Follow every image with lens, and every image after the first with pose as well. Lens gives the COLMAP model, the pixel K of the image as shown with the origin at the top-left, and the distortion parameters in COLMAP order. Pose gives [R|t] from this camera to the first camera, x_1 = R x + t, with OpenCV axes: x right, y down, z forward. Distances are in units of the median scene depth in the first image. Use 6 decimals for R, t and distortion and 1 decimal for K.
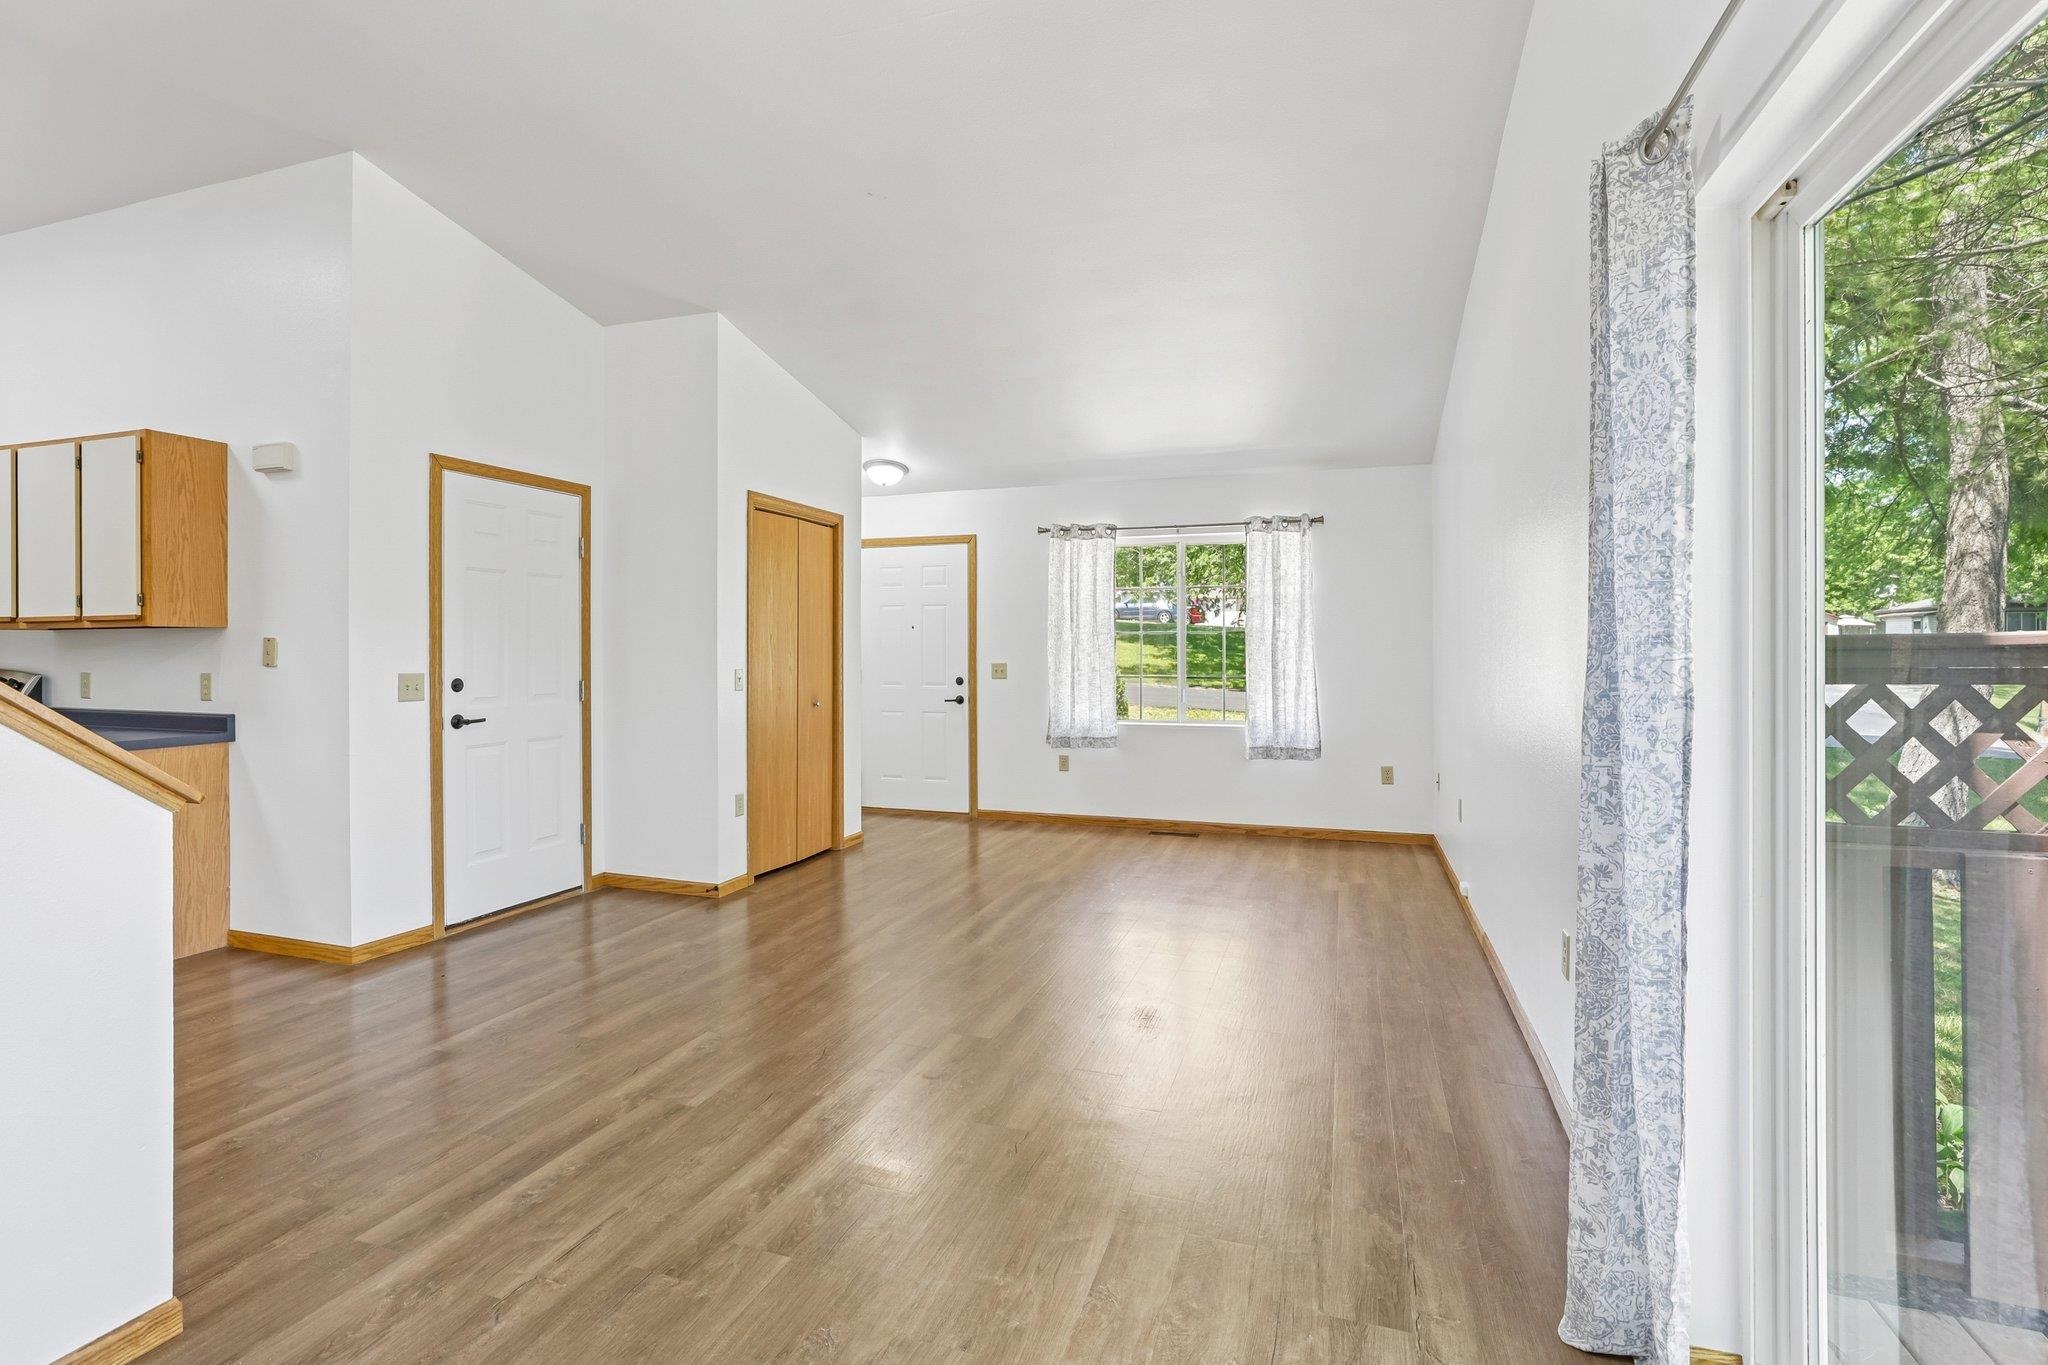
lens RADIAL K [[1016.4, 0, 996.7], [0, 1016.4, 647.5], [0, 0, 1]] dist [-0.026376, 0.000004]
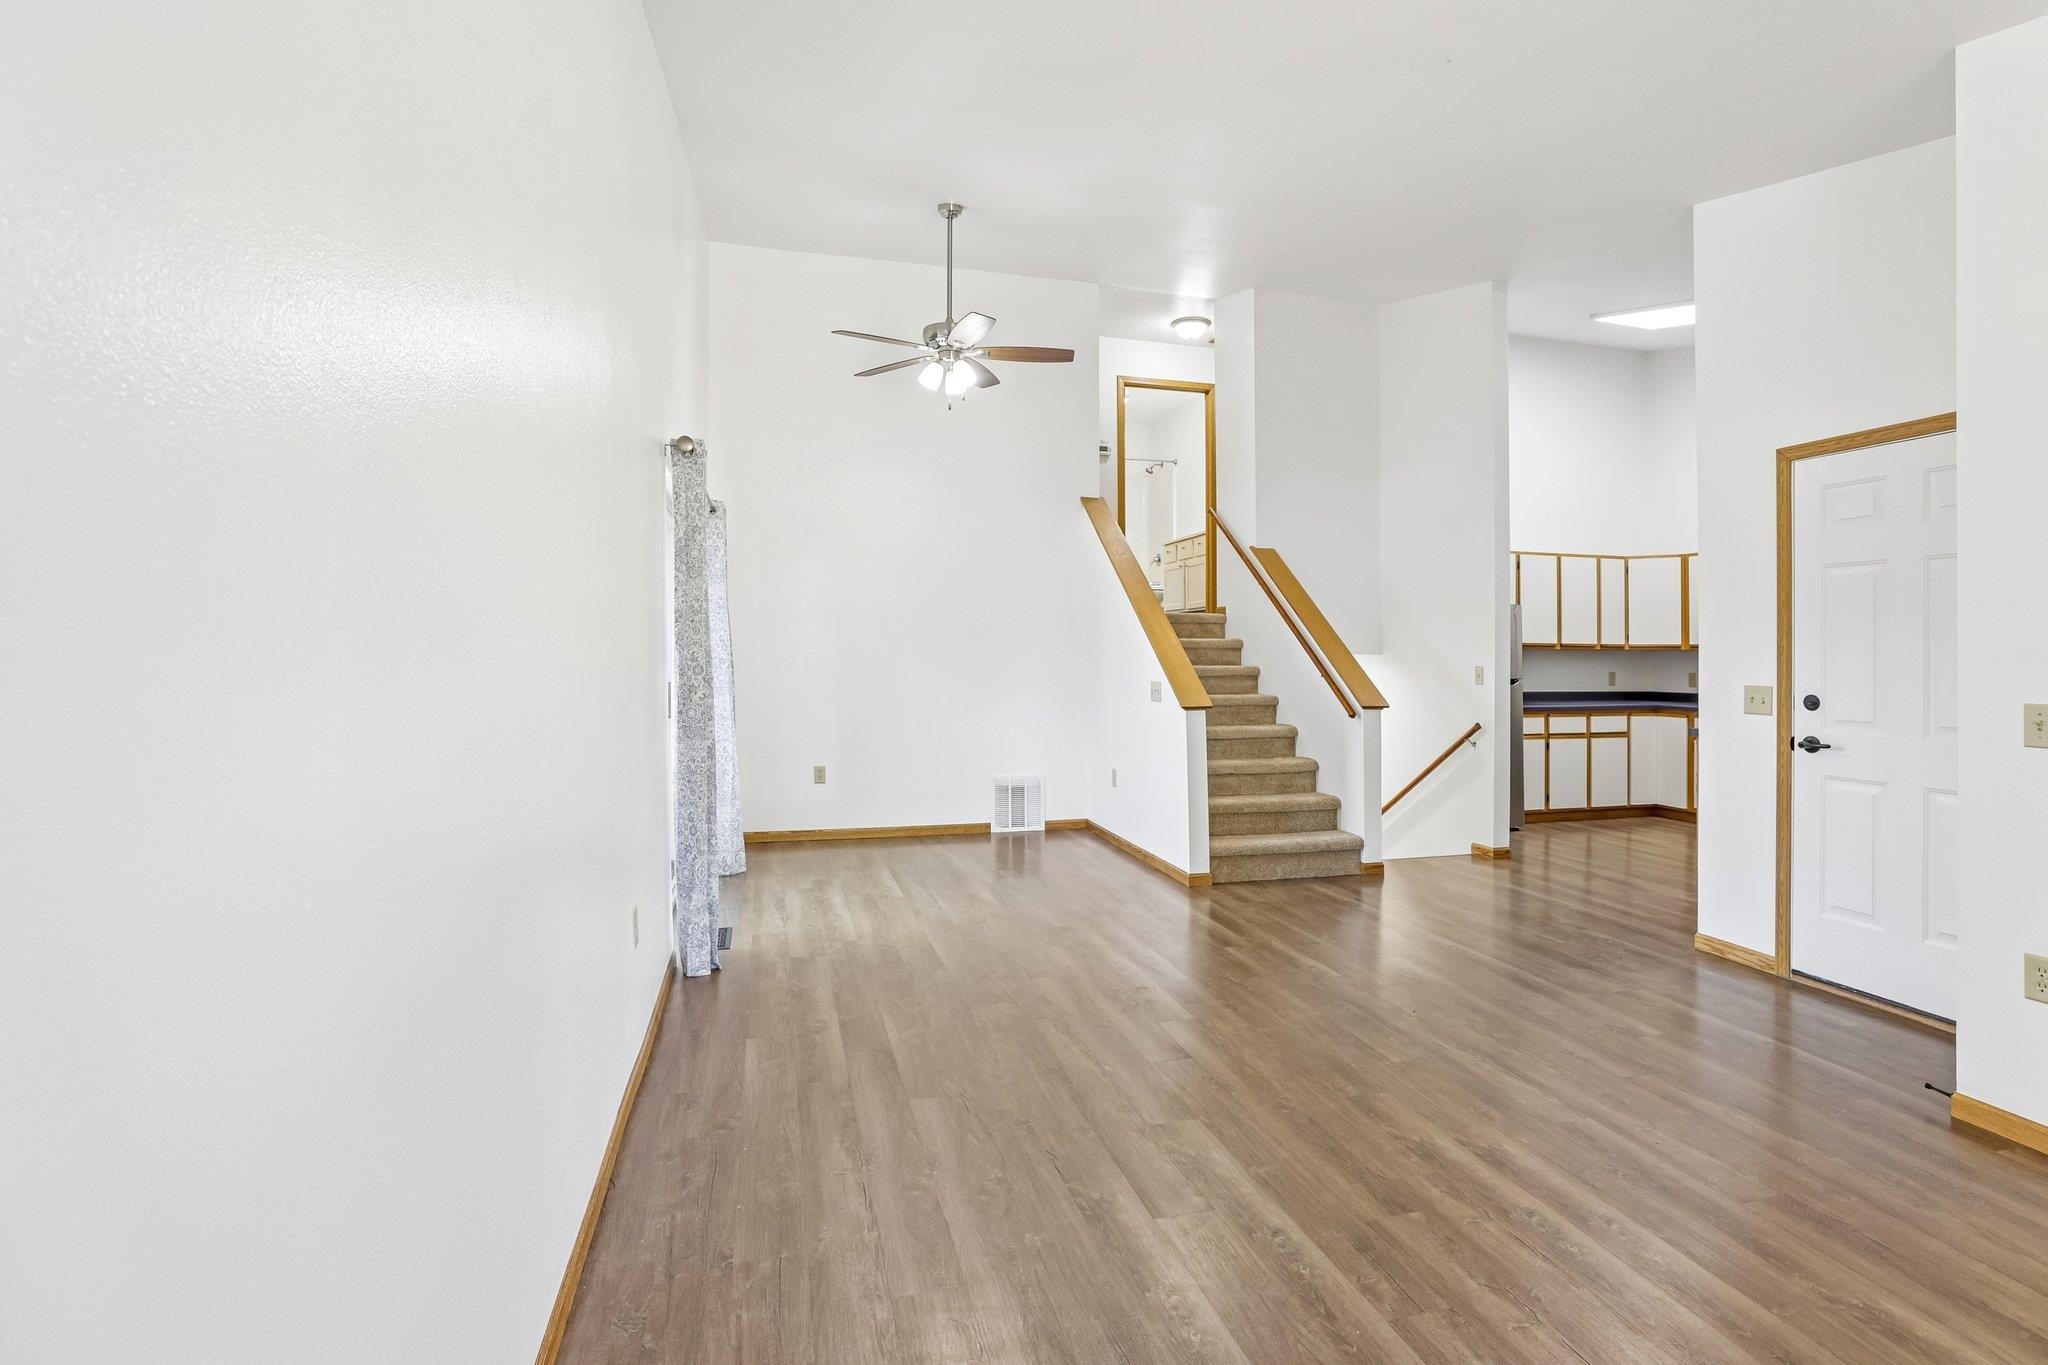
lens RADIAL K [[1003.4, 0, 1031.3], [0, 1003.4, 592.4], [0, 0, 1]] dist [0.039218, 0.000310]
pose [[-0.828960, -0.041037, -0.557800, 0.357800], [-0.007781, 0.998054, -0.061864, 0.001155], [0.559254, -0.046942, -0.827666, 0.912222]]
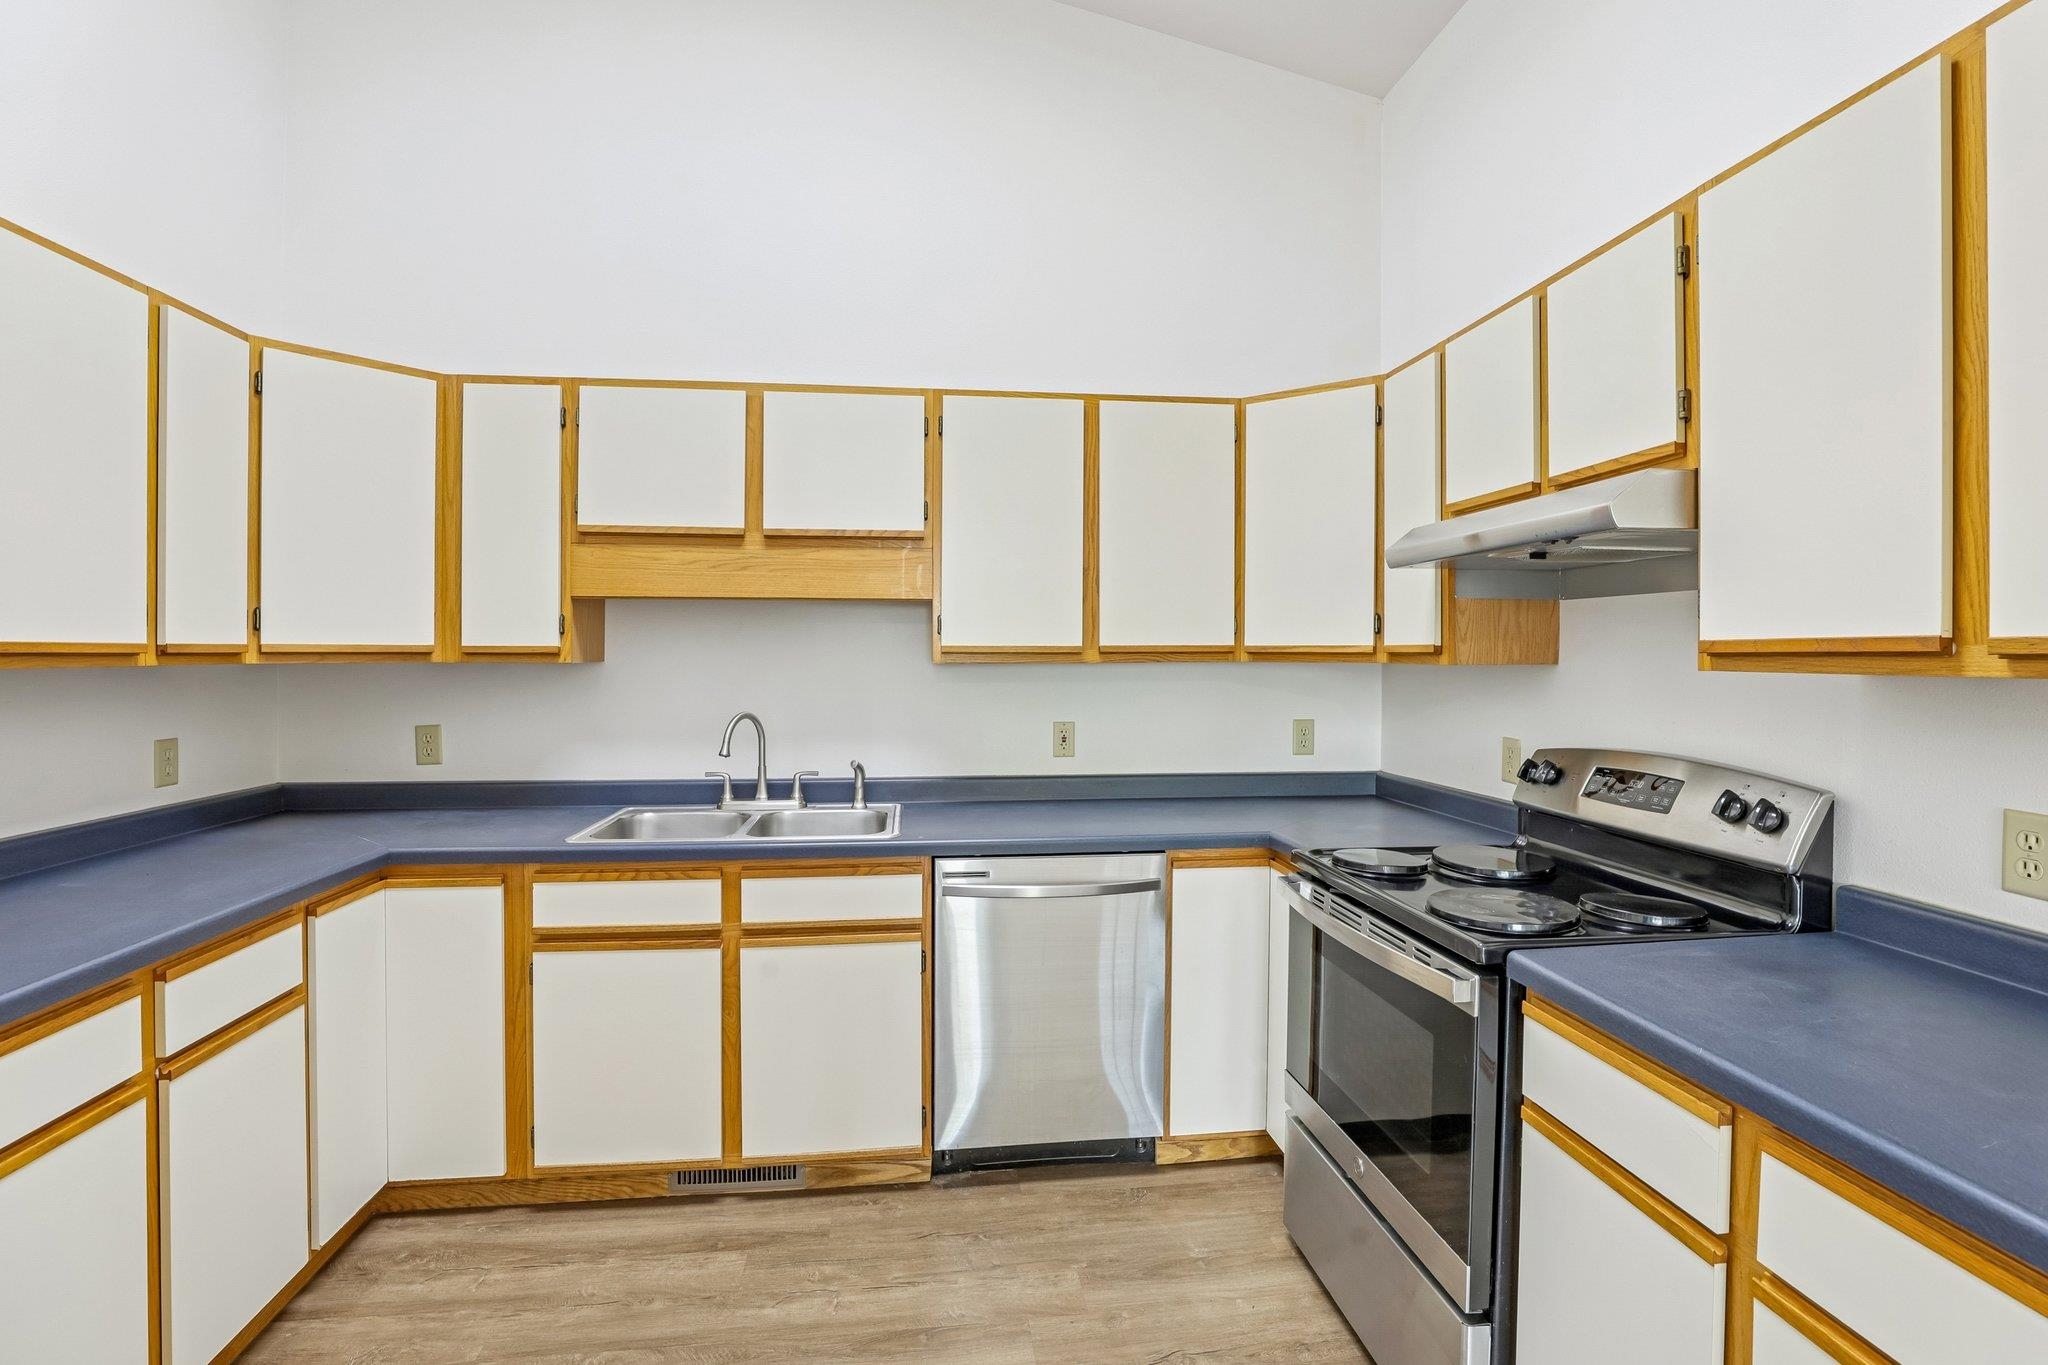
lens RADIAL K [[909.5, 0, 1023.7], [0, 909.5, 657.6], [0, 0, 1]] dist [-0.042823, 0.000036]
pose [[0.437591, 0.016845, -0.899016, -0.535145], [-0.006424, 0.999858, 0.015608, -0.019858], [0.899151, -0.001055, 0.437637, 0.401147]]
